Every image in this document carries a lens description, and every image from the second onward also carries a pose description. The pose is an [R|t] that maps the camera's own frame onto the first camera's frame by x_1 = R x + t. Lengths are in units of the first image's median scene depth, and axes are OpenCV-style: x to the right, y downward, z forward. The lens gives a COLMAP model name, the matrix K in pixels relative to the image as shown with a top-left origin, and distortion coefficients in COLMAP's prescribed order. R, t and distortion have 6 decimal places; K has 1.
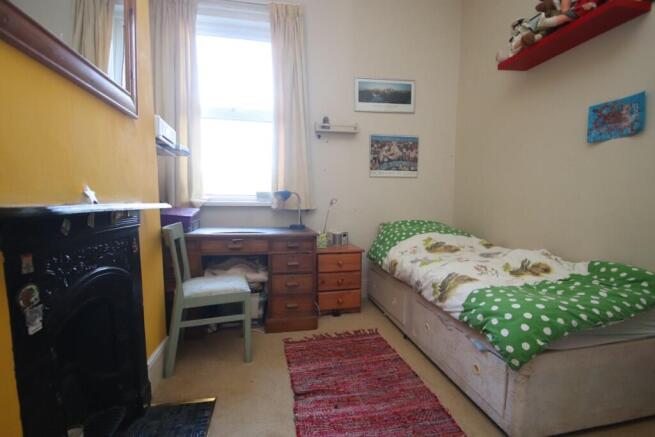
lens RADIAL K [[305.3, 0, 327.6], [0, 305.3, 225.6], [0, 0, 1]] dist [0.008694, -0.016119]
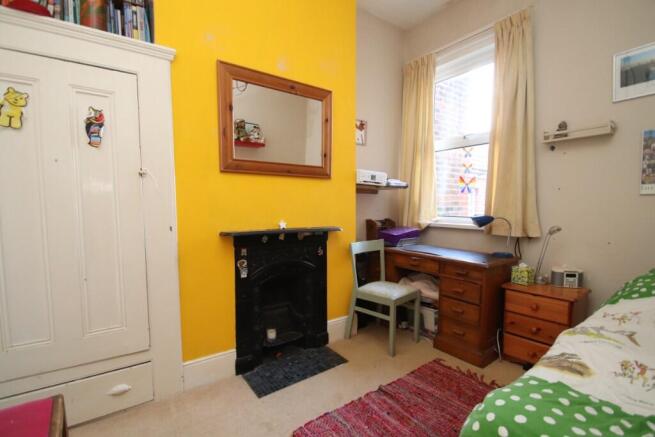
lens RADIAL K [[305.3, 0, 327.6], [0, 305.3, 225.6], [0, 0, 1]] dist [0.008694, -0.016119]
pose [[0.414025, 0.052089, -0.908774, 0.533759], [-0.076977, 0.996789, 0.022064, -0.067024], [0.907005, 0.060820, 0.416705, 0.153795]]
